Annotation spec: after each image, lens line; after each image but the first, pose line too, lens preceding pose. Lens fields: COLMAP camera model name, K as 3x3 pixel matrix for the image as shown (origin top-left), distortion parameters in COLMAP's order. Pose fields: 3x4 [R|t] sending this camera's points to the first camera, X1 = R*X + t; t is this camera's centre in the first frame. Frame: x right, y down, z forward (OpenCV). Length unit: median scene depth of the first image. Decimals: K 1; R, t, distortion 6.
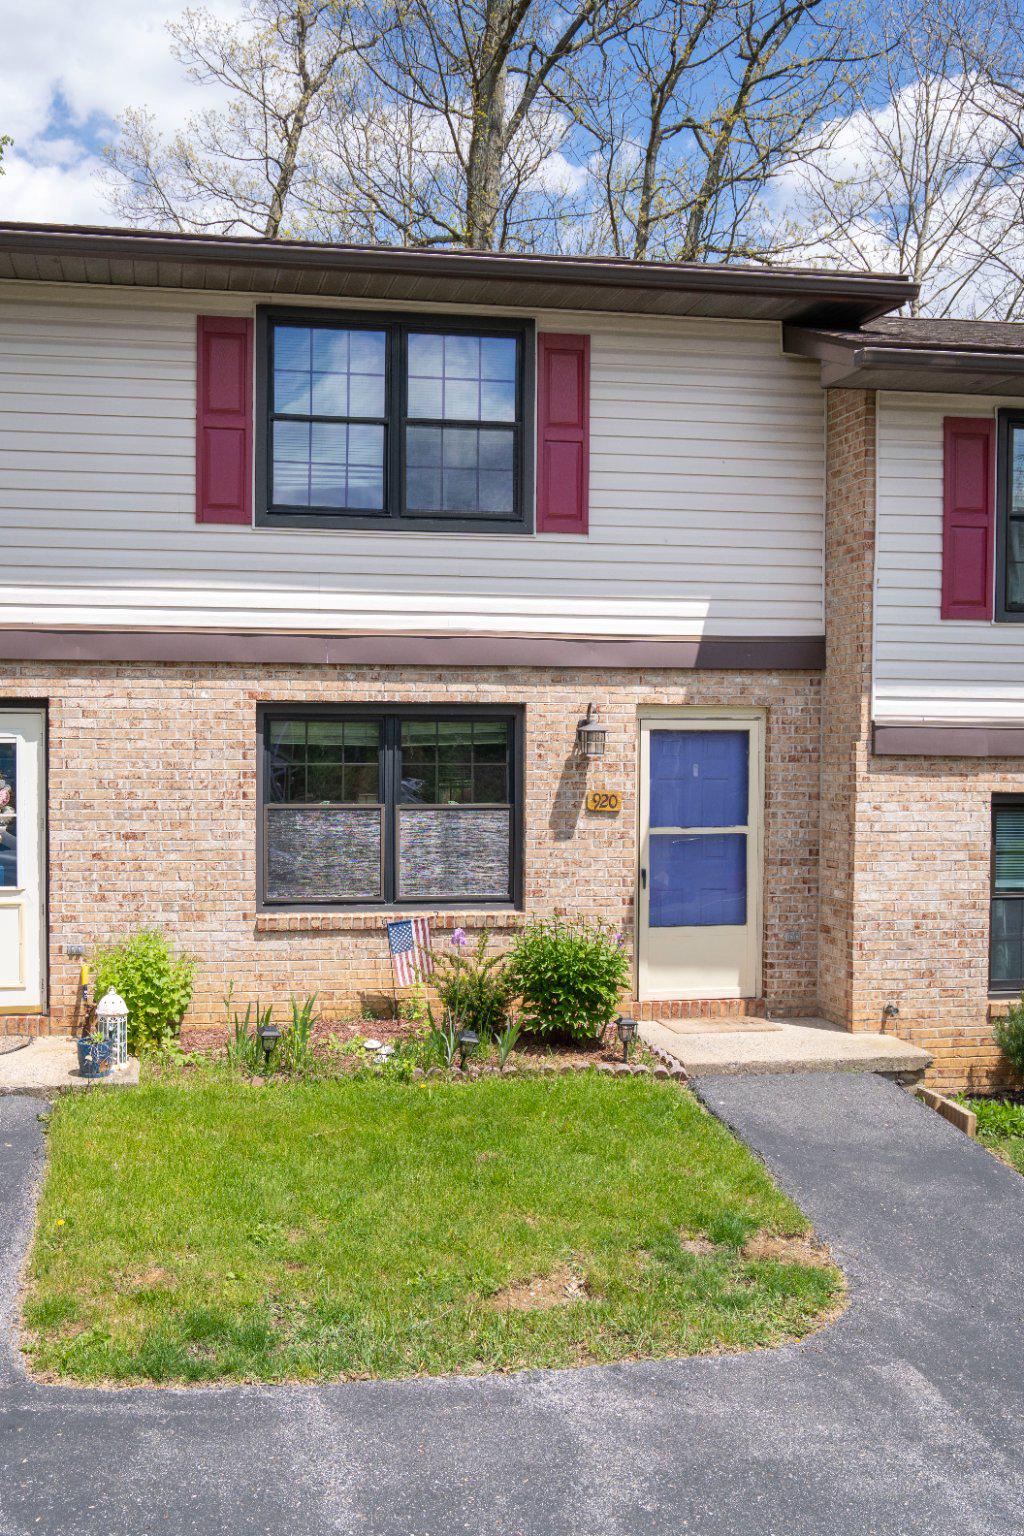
lens RADIAL K [[1474.5, 0, 396.6], [0, 1474.5, 766.1], [0, 0, 1]] dist [-0.007796, 0.003605]
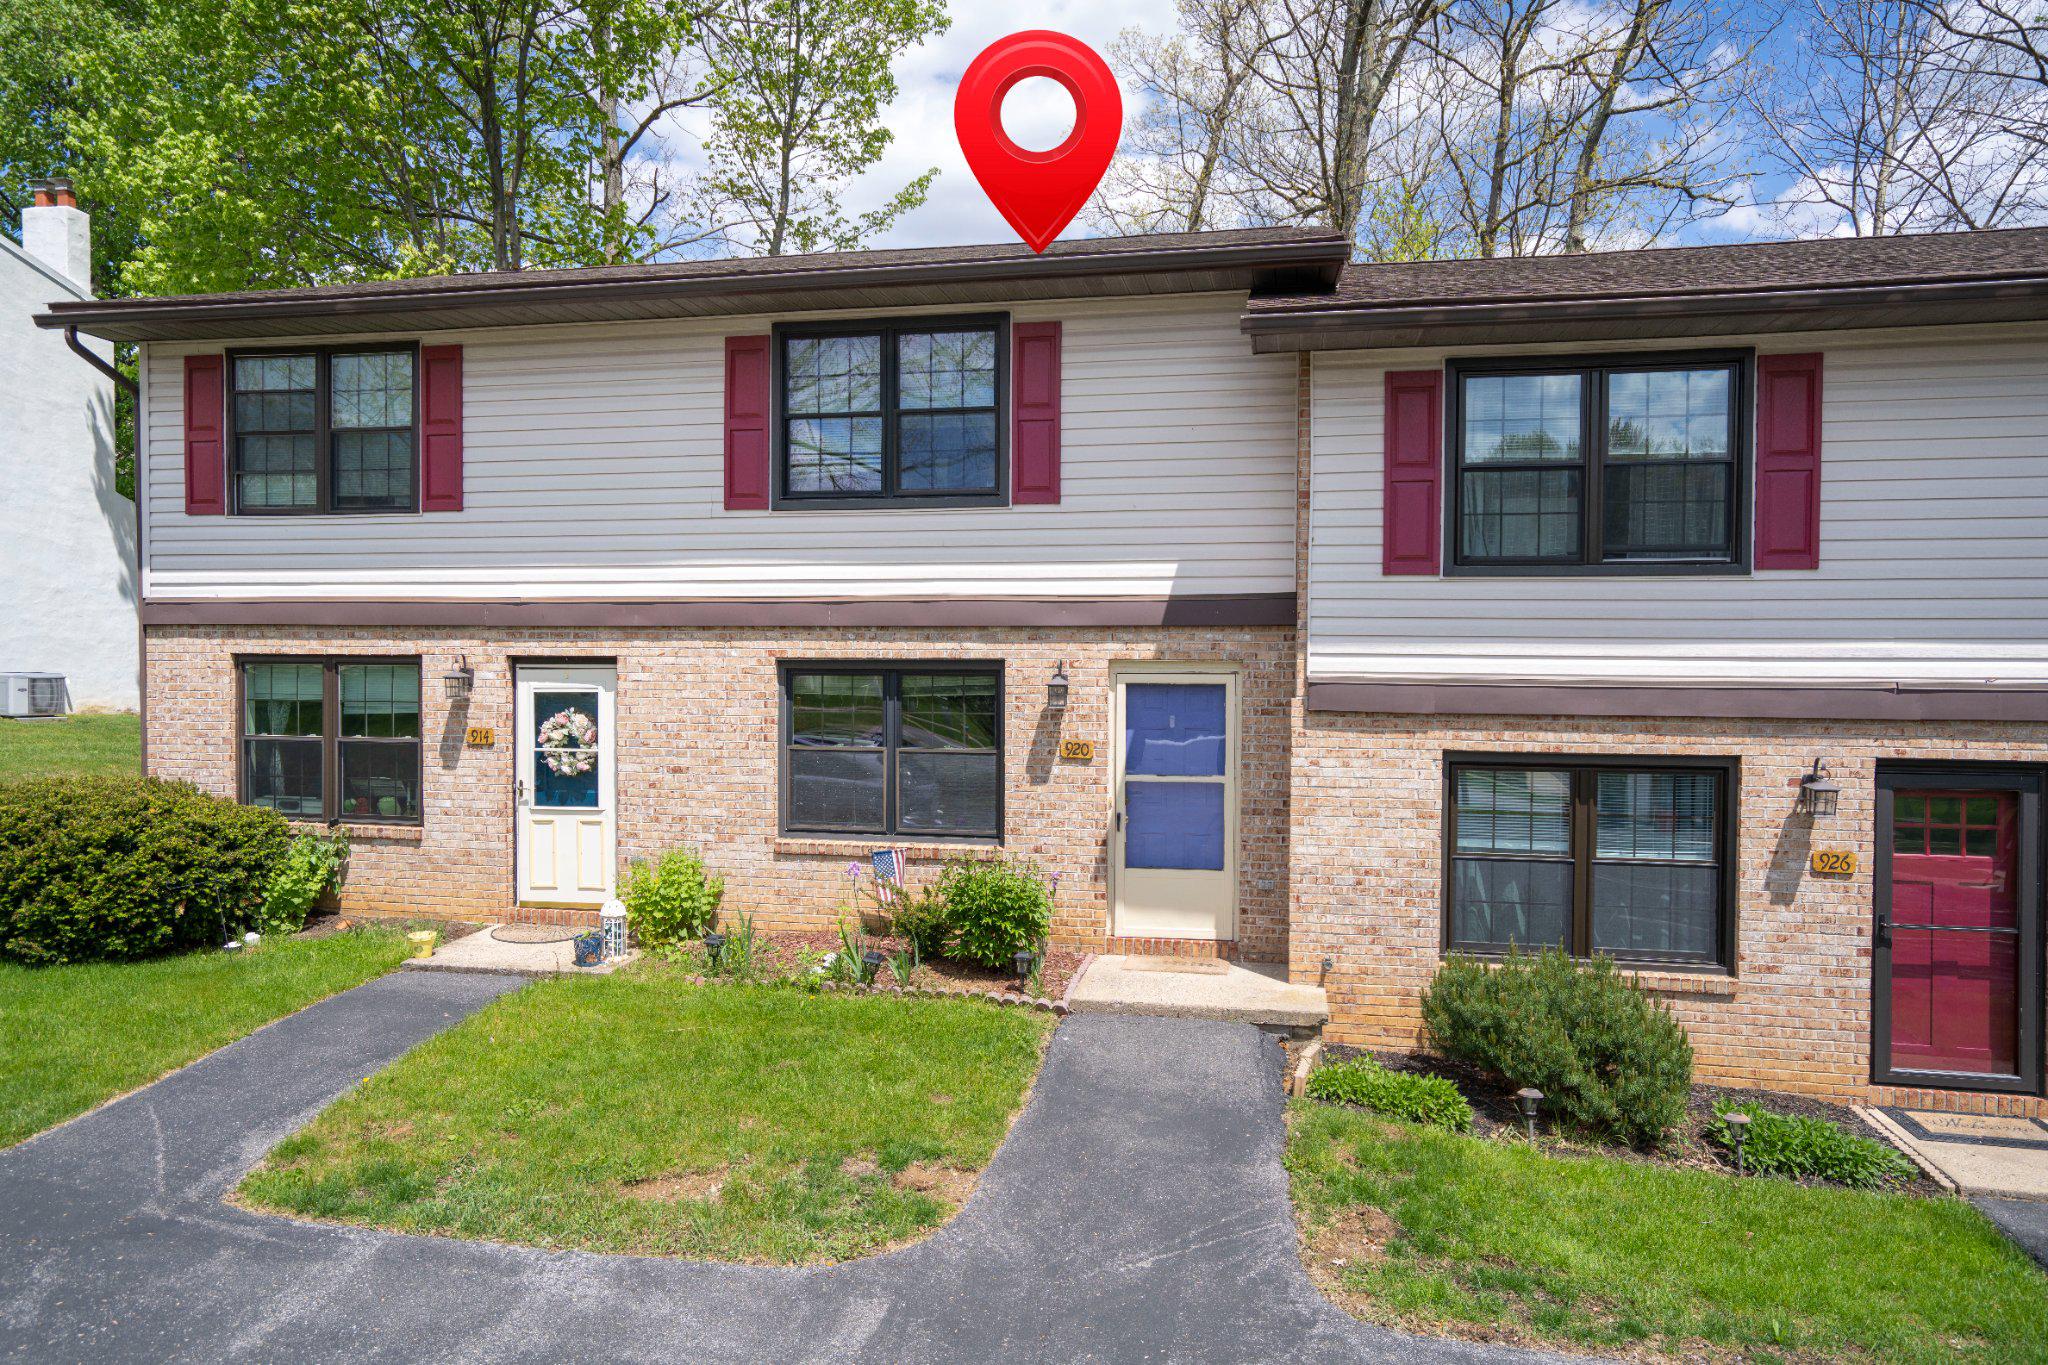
lens RADIAL K [[1310.3, 0, 1024.0], [0, 1310.3, 682.5], [0, 0, 1]] dist [-0.027760, 0.050776]
pose [[0.936002, 0.006145, -0.351941, 0.455071], [-0.006650, 0.999978, -0.000225, -0.025506], [0.351932, 0.002550, 0.936022, 0.087999]]
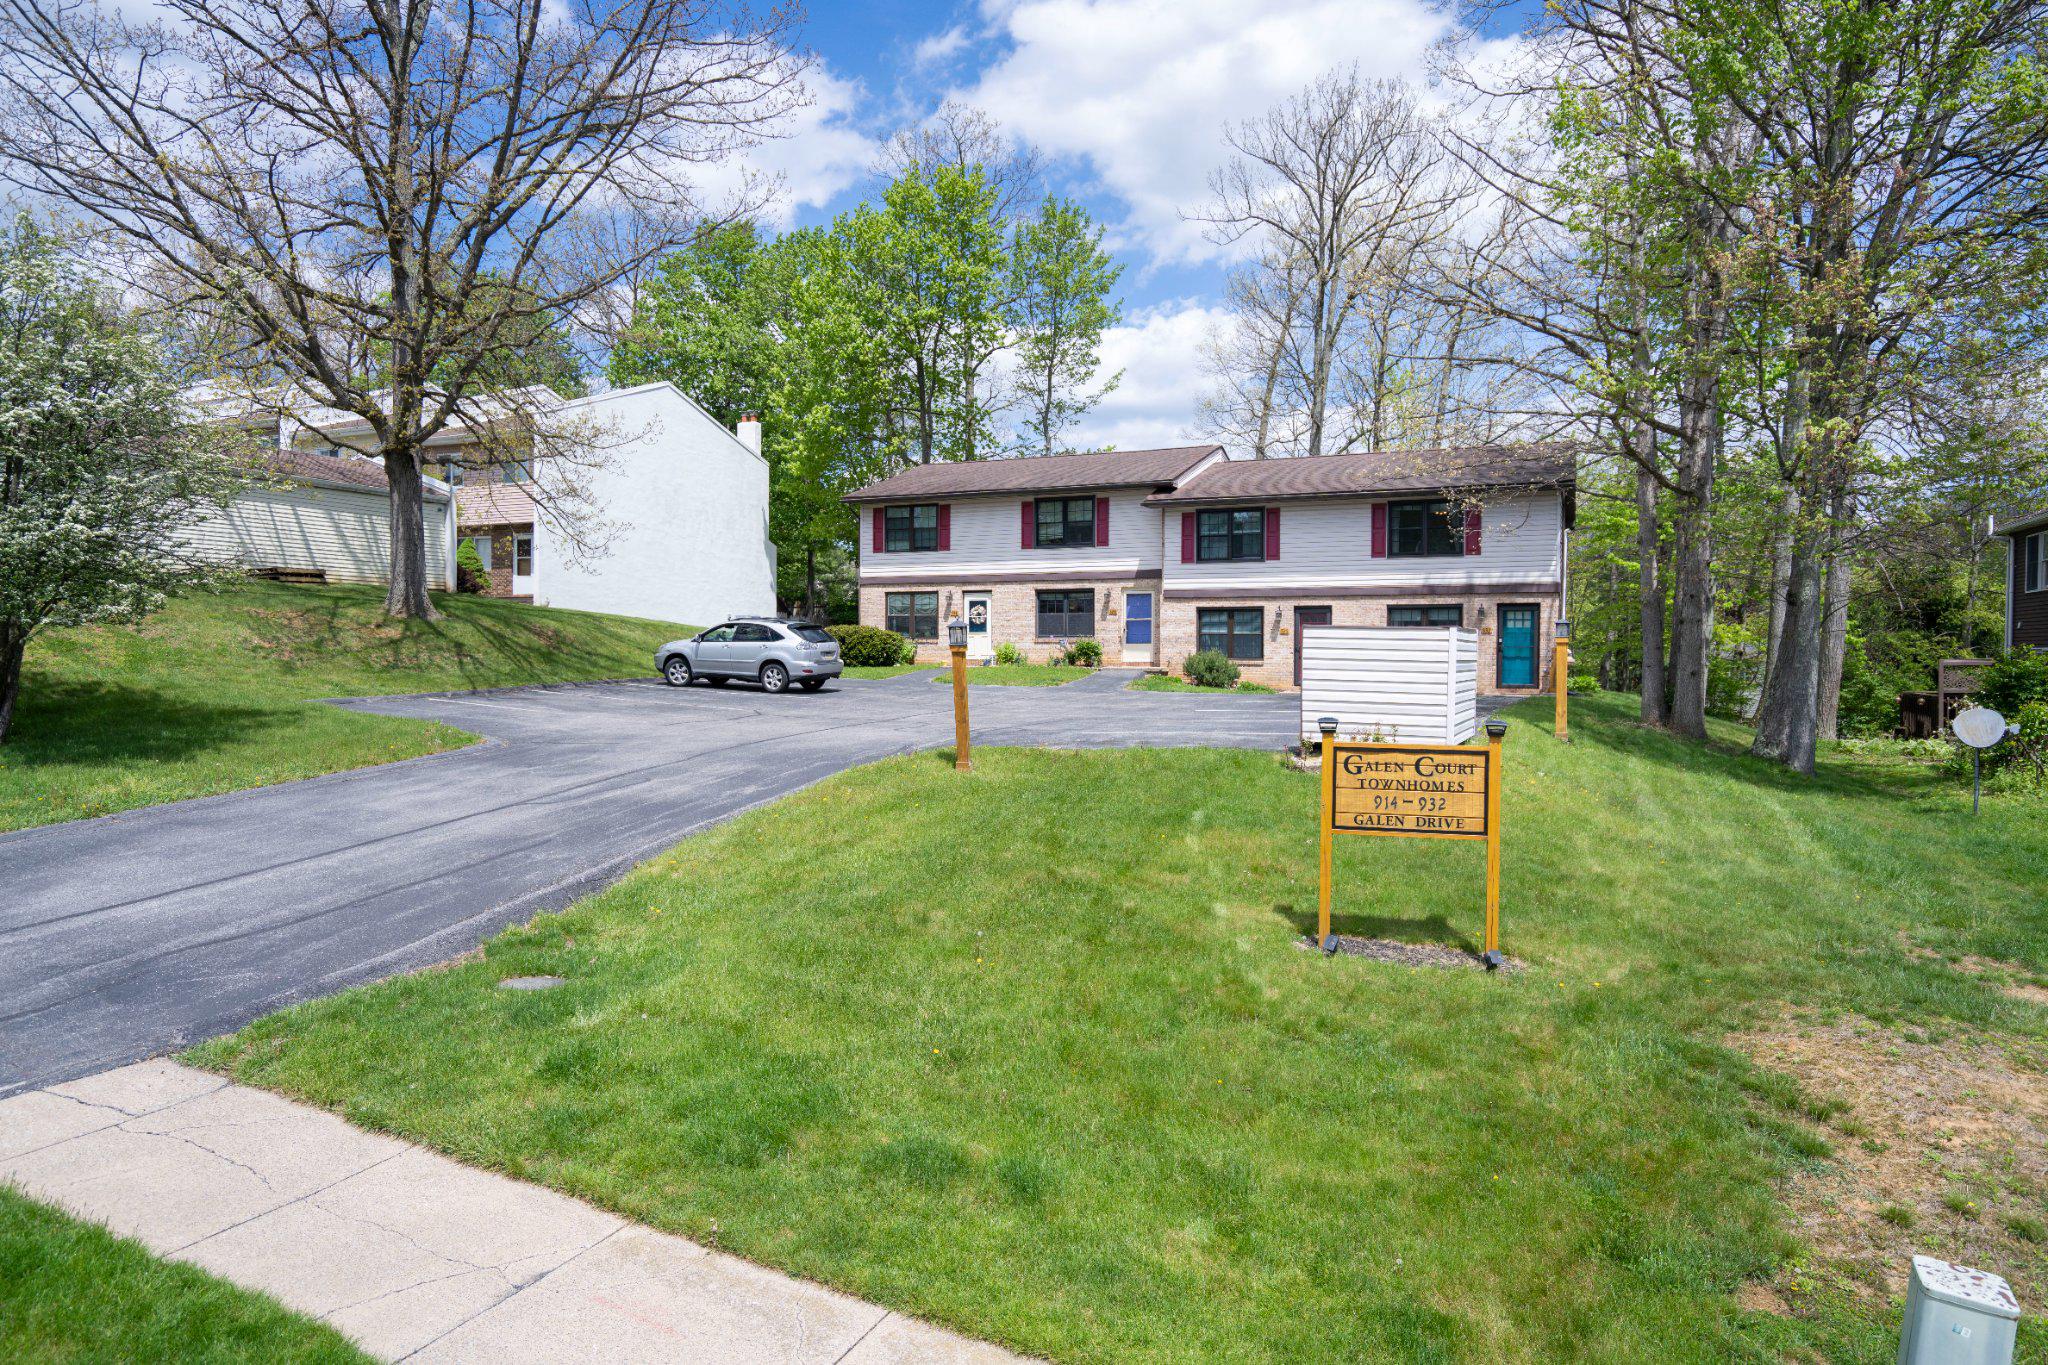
lens RADIAL K [[1258.5, 0, 1024.0], [0, 1258.5, 682.5], [0, 0, 1]] dist [-0.031538, -0.000156]
pose [[0.834505, 0.008540, -0.550935, 1.893983], [-0.010583, 0.999944, -0.000531, 0.229025], [0.550899, 0.006273, 0.834548, -2.073565]]
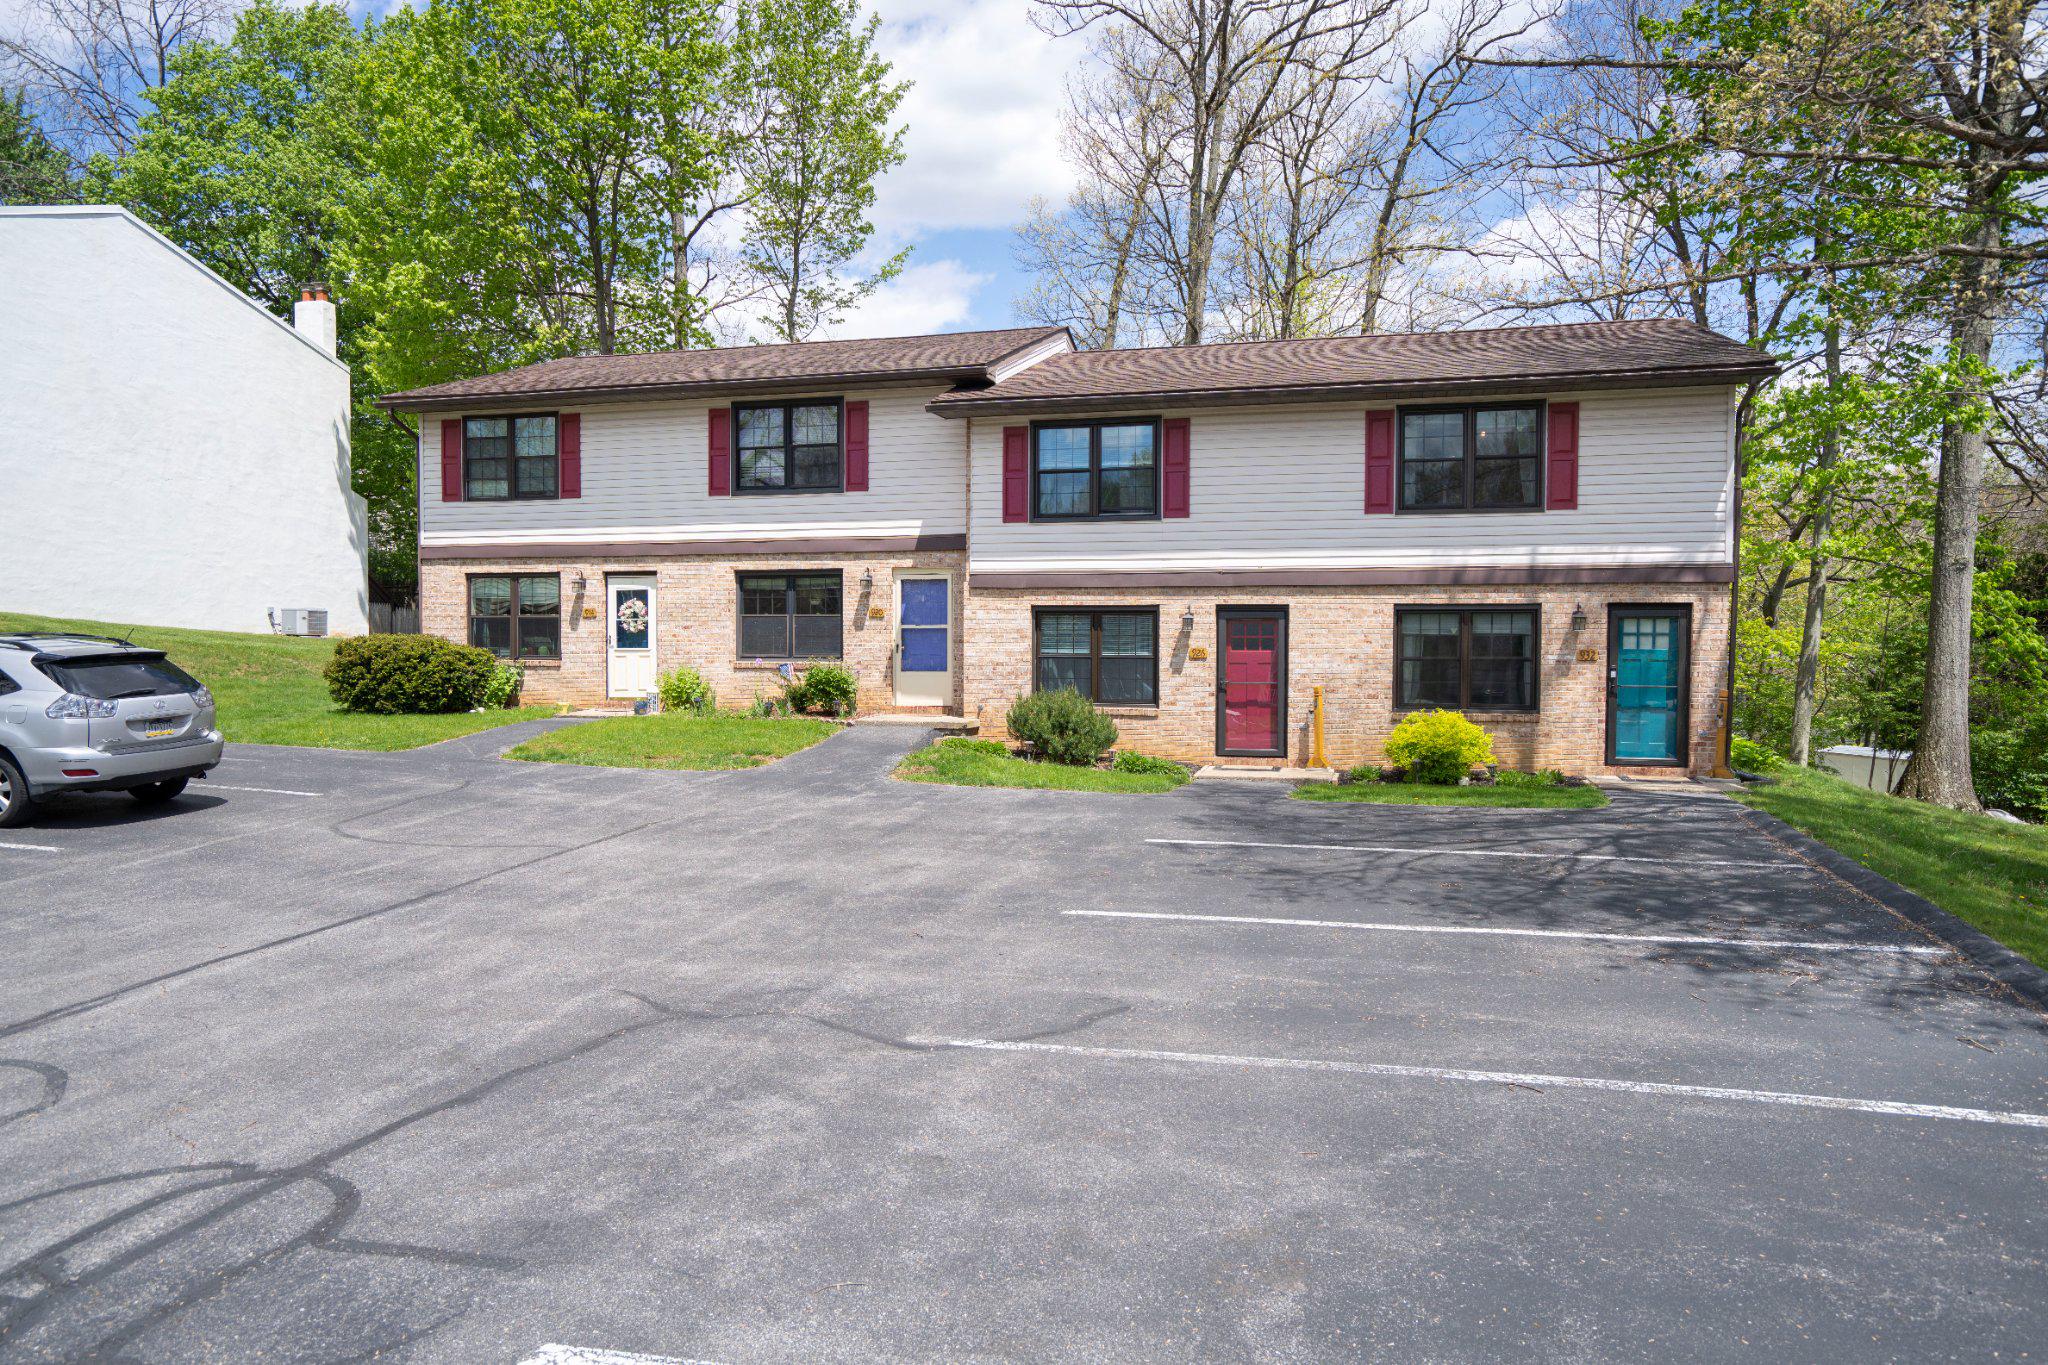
lens RADIAL K [[1310.3, 0, 1024.0], [0, 1310.3, 682.5], [0, 0, 1]] dist [-0.027760, 0.050776]
pose [[0.908476, 0.009517, -0.417829, 1.185658], [-0.006206, 0.999938, 0.009283, 0.111408], [0.417891, -0.005841, 0.908478, -0.695954]]
